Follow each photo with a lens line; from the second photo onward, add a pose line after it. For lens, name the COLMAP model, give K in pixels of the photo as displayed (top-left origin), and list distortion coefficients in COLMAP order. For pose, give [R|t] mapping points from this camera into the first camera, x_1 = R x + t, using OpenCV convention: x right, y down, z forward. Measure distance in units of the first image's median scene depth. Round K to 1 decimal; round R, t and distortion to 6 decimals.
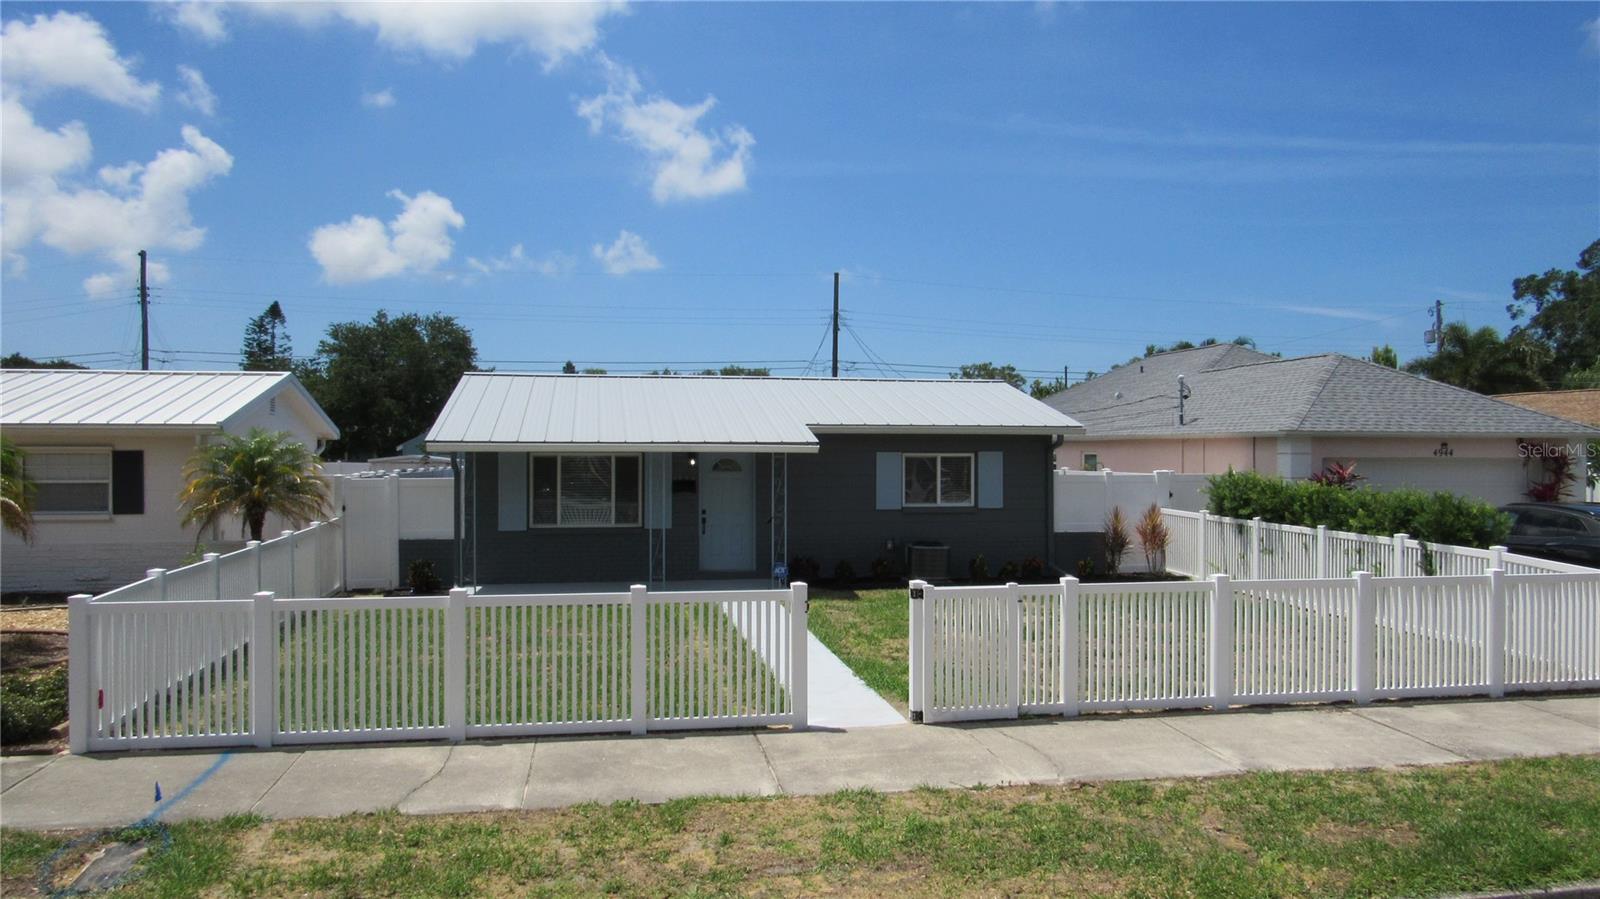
lens RADIAL K [[1144.5, 0, 806.2], [0, 1144.5, 450.0], [0, 0, 1]] dist [-0.026692, 0.006746]
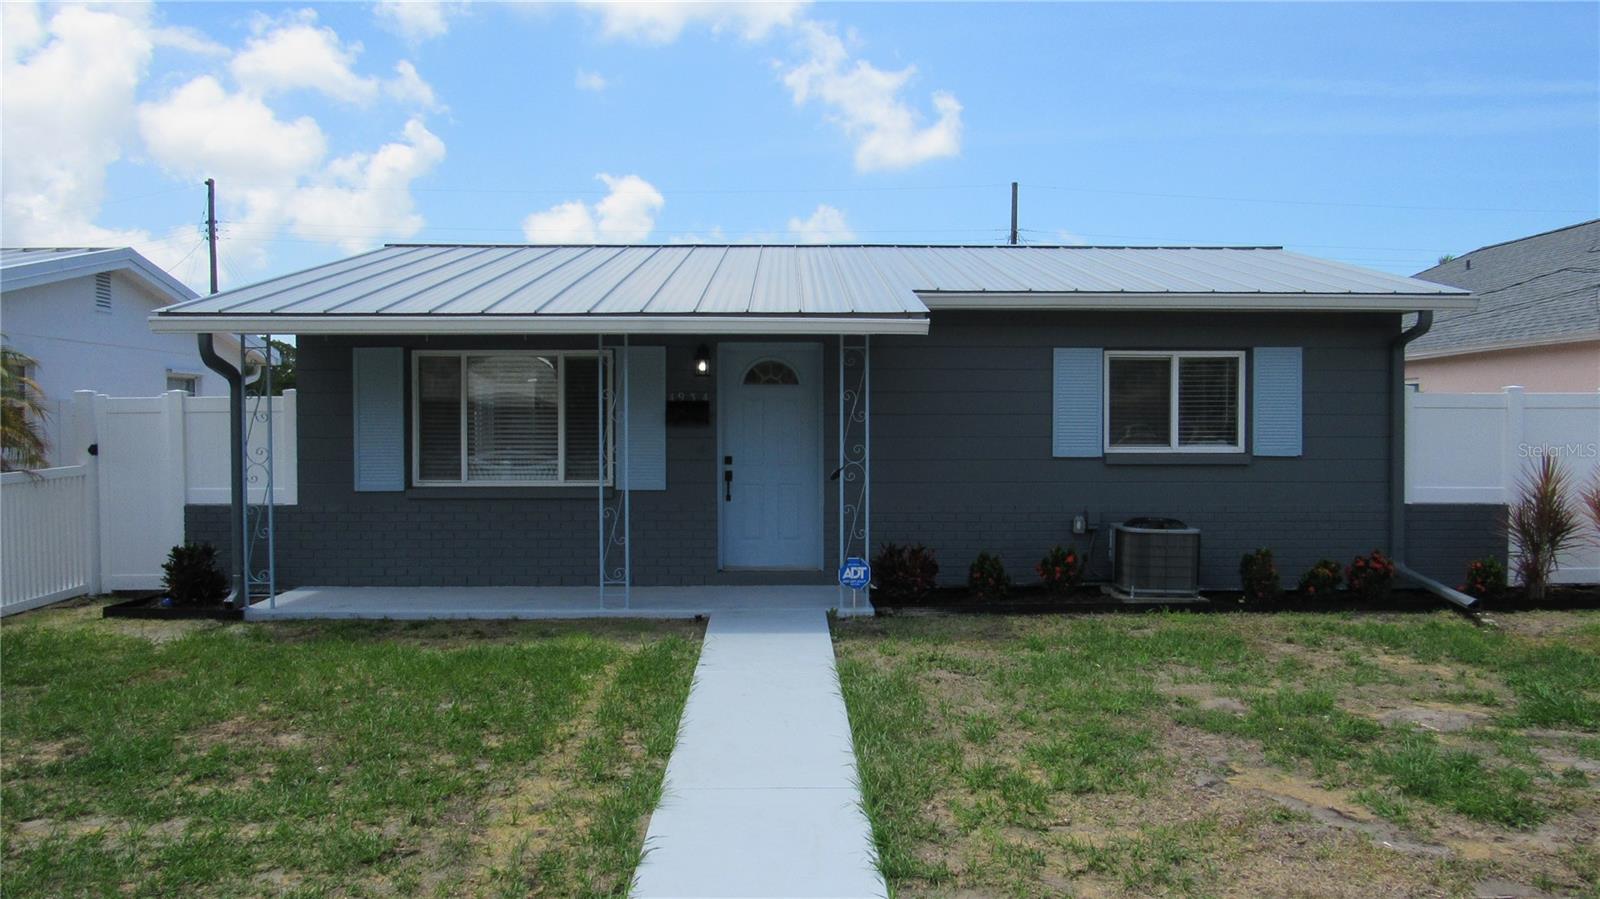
lens RADIAL K [[1144.5, 0, 806.2], [0, 1144.5, 450.0], [0, 0, 1]] dist [-0.026692, 0.006746]
pose [[0.985886, 0.001367, -0.167414, 0.038240], [0.002636, 0.999716, 0.023687, 0.037311], [0.167399, -0.023794, 0.985602, 0.479075]]
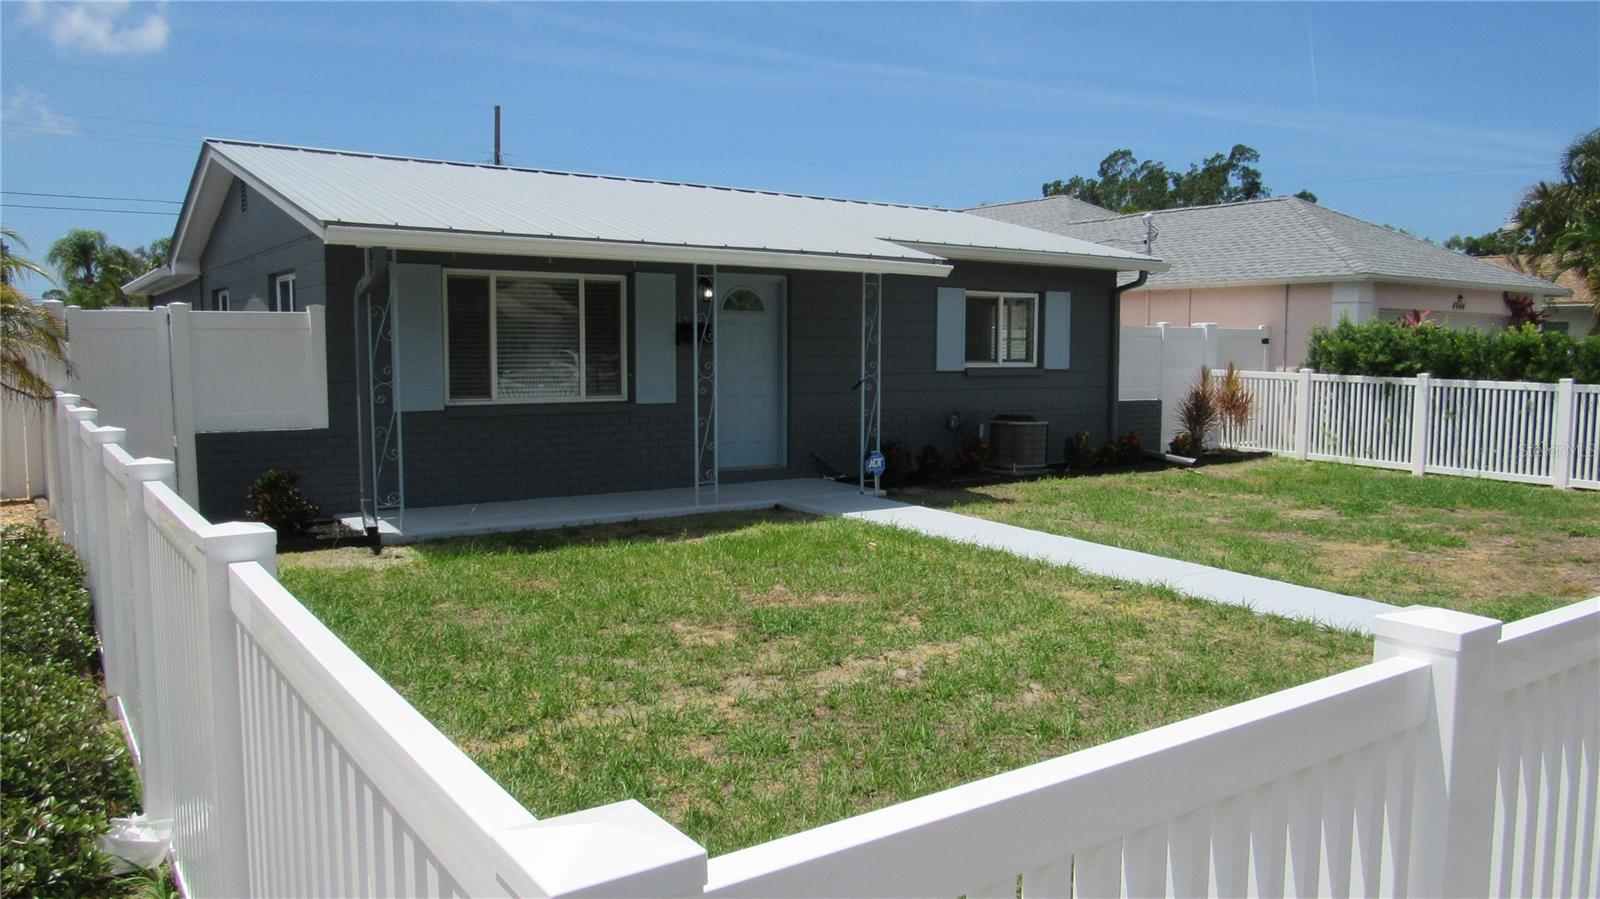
lens RADIAL K [[1144.5, 0, 806.2], [0, 1144.5, 450.0], [0, 0, 1]] dist [-0.026692, 0.006746]
pose [[0.910314, -0.034854, 0.412448, -0.306289], [-0.003169, 0.995832, 0.091149, 0.038100], [-0.413906, -0.084282, 0.906410, 0.418171]]
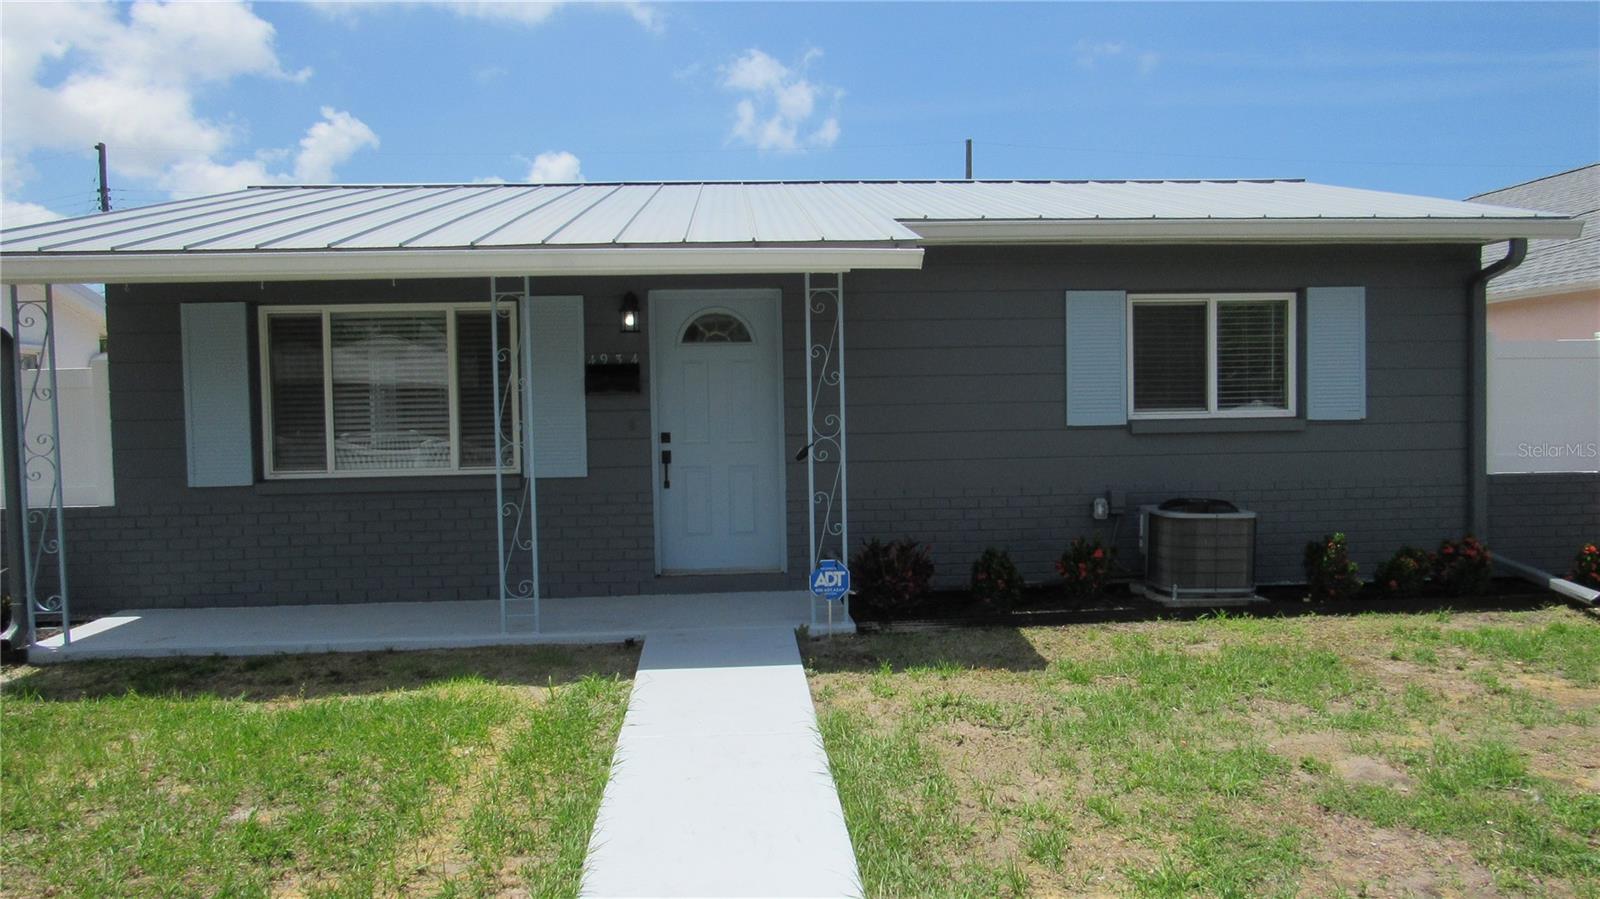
lens RADIAL K [[1144.5, 0, 806.2], [0, 1144.5, 450.0], [0, 0, 1]] dist [-0.026692, 0.006746]
pose [[0.992537, -0.014946, -0.121024, 0.016227], [0.020662, 0.998723, 0.046112, 0.040628], [0.120180, -0.048268, 0.991578, 0.584218]]
